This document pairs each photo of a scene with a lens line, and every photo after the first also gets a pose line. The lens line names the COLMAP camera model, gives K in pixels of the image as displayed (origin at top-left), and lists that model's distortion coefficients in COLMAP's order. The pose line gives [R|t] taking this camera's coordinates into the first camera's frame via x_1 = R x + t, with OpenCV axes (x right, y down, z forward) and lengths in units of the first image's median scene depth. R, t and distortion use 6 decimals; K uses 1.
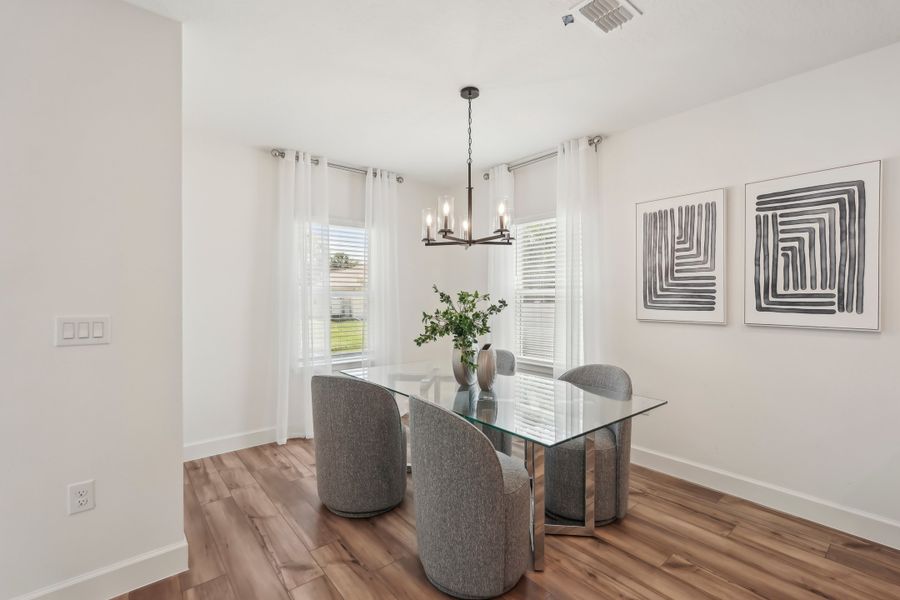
lens RADIAL K [[425.7, 0, 448.1], [0, 425.7, 298.3], [0, 0, 1]] dist [-0.000132, 0.000311]
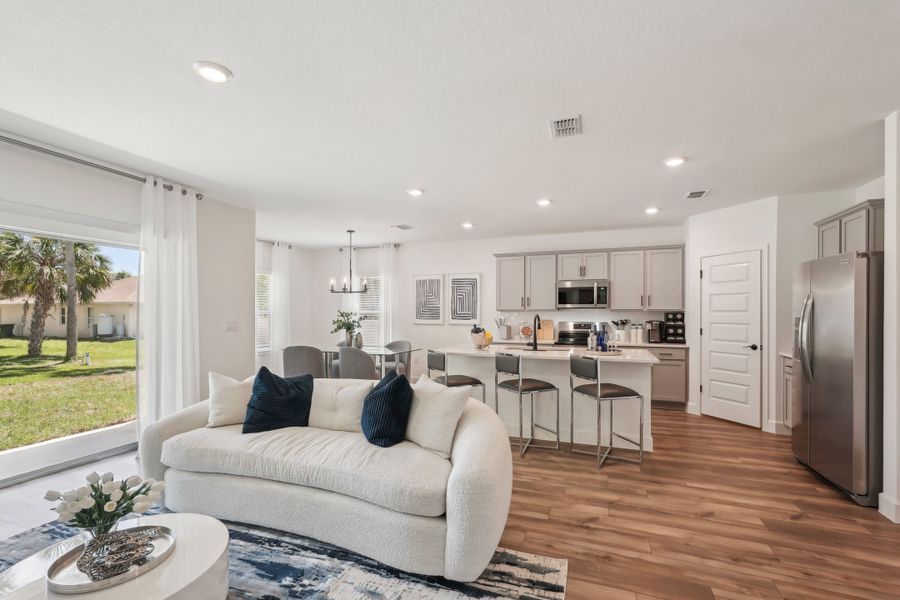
lens RADIAL K [[404.5, 0, 448.1], [0, 404.5, 311.6], [0, 0, 1]] dist [-0.023630, 0.000079]
pose [[0.880822, 0.005176, 0.473419, -0.559577], [-0.000738, 0.999954, -0.009560, 0.004466], [-0.473447, 0.008071, 0.880785, -1.327230]]
